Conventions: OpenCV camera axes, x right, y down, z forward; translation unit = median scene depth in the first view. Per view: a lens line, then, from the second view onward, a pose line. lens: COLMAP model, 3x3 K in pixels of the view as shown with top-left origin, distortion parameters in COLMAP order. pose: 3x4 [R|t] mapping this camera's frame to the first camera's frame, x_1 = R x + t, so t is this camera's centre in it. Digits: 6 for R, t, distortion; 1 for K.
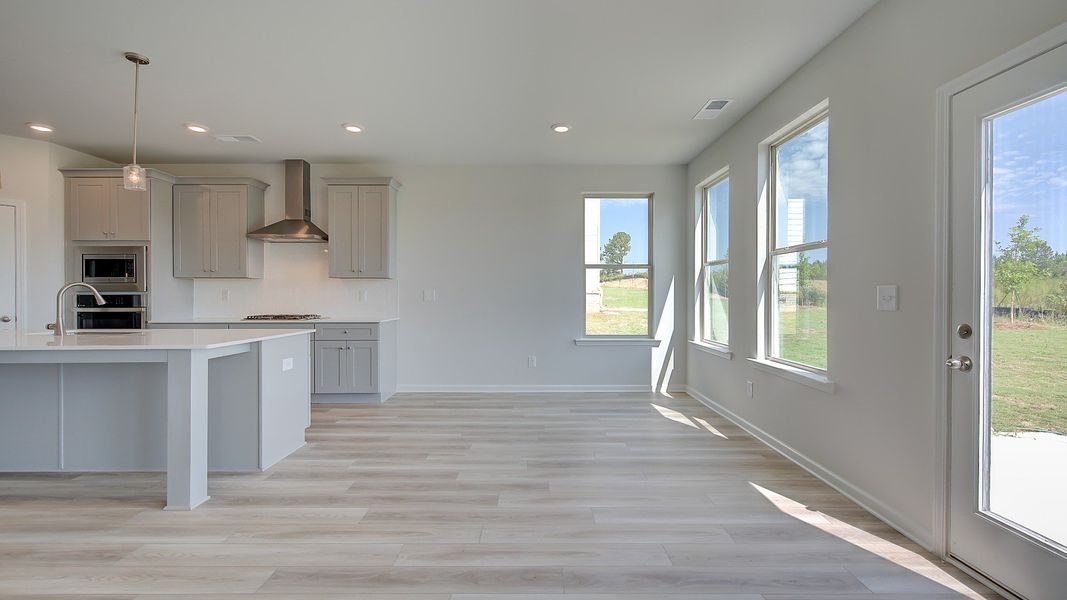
lens RADIAL K [[450.8, 0, 533.5], [0, 450.8, 300.0], [0, 0, 1]] dist [0.007313, 0.000052]
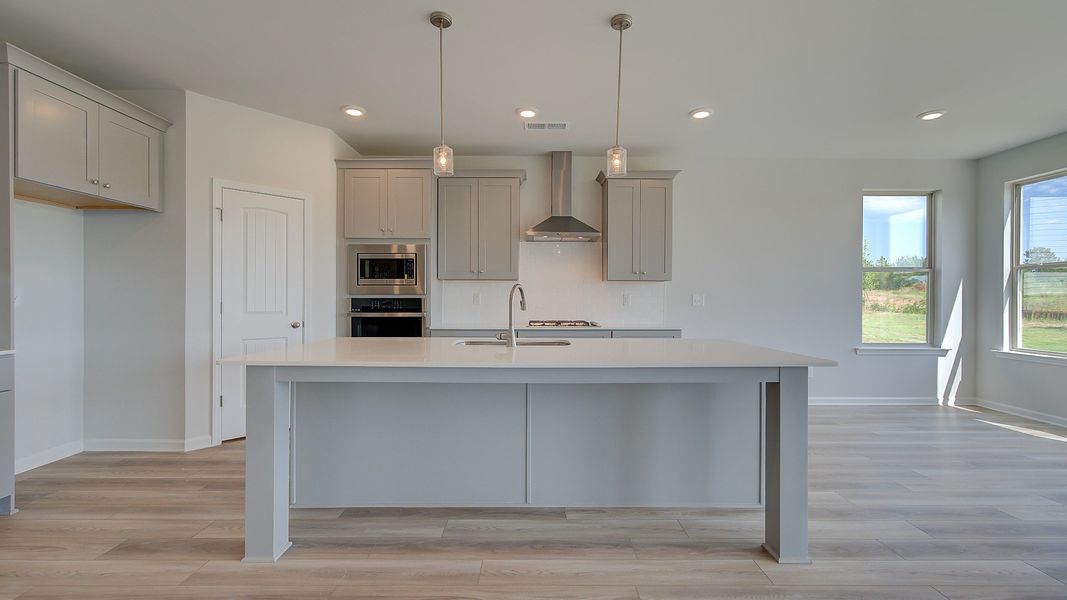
lens RADIAL K [[448.3, 0, 533.5], [0, 448.3, 300.0], [0, 0, 1]] dist [-0.001340, -0.000002]
pose [[0.999932, 0.003525, 0.011081, -0.648060], [-0.003440, 0.999964, -0.007732, -0.001693], [-0.011108, 0.007693, 0.999909, 0.099823]]
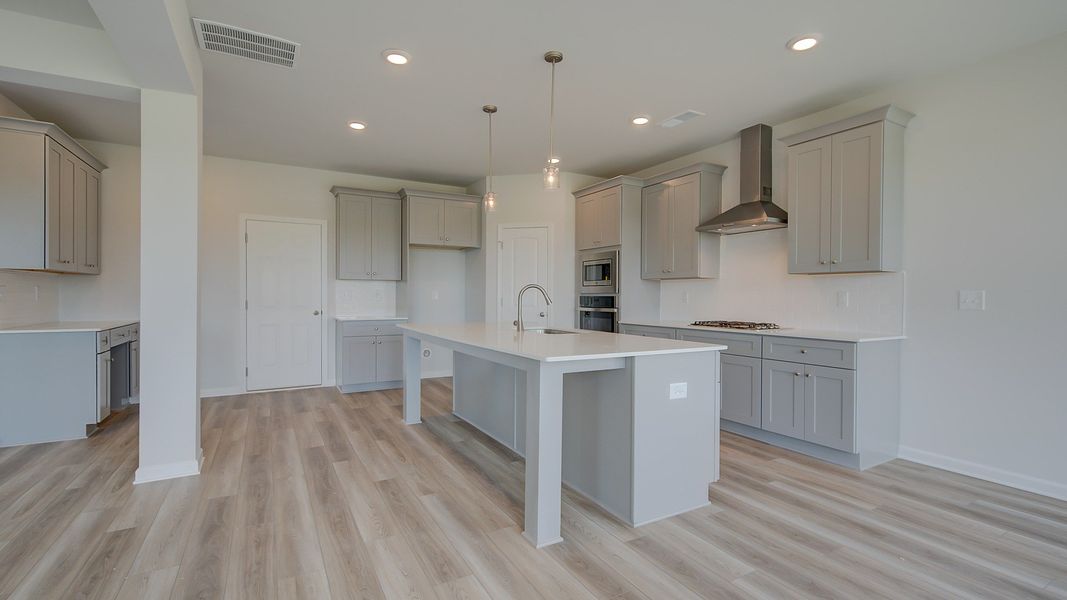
lens RADIAL K [[471.5, 0, 533.5], [0, 471.5, 300.0], [0, 0, 1]] dist [0.001432, 0.000216]
pose [[0.499846, 0.010566, -0.866050, 0.000977], [-0.016583, 0.999859, 0.002627, -0.002610], [0.865956, 0.013049, 0.499950, 0.279478]]
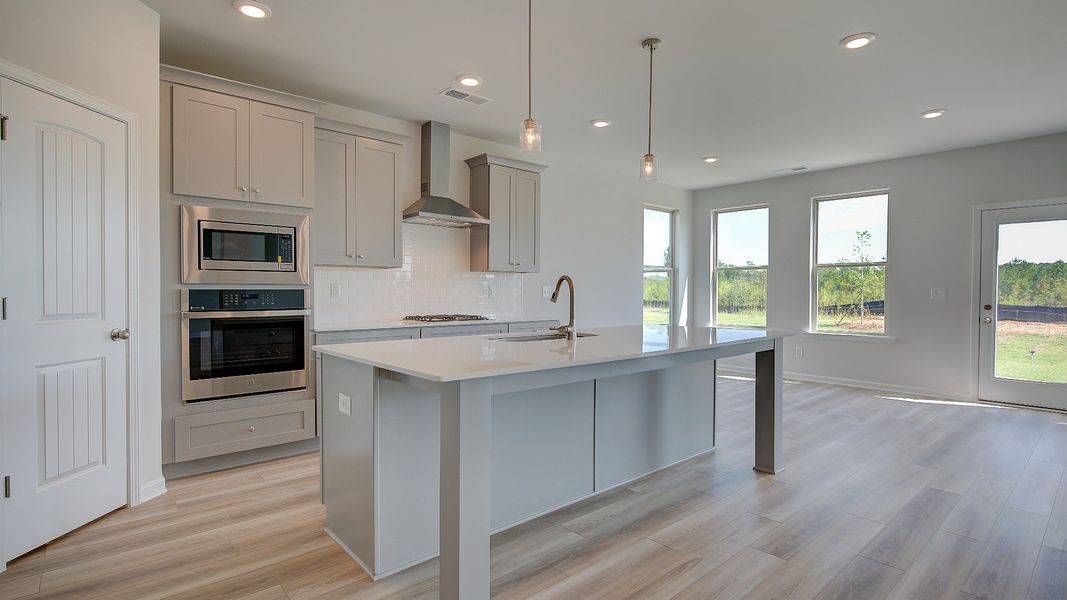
lens RADIAL K [[518.3, 0, 533.5], [0, 518.3, 300.0], [0, 0, 1]] dist [-0.004094, -0.000520]
pose [[0.746189, -0.008965, 0.665674, -1.112577], [0.003099, 0.999945, 0.009993, -0.003101], [-0.665727, -0.005394, 0.746176, 0.213504]]
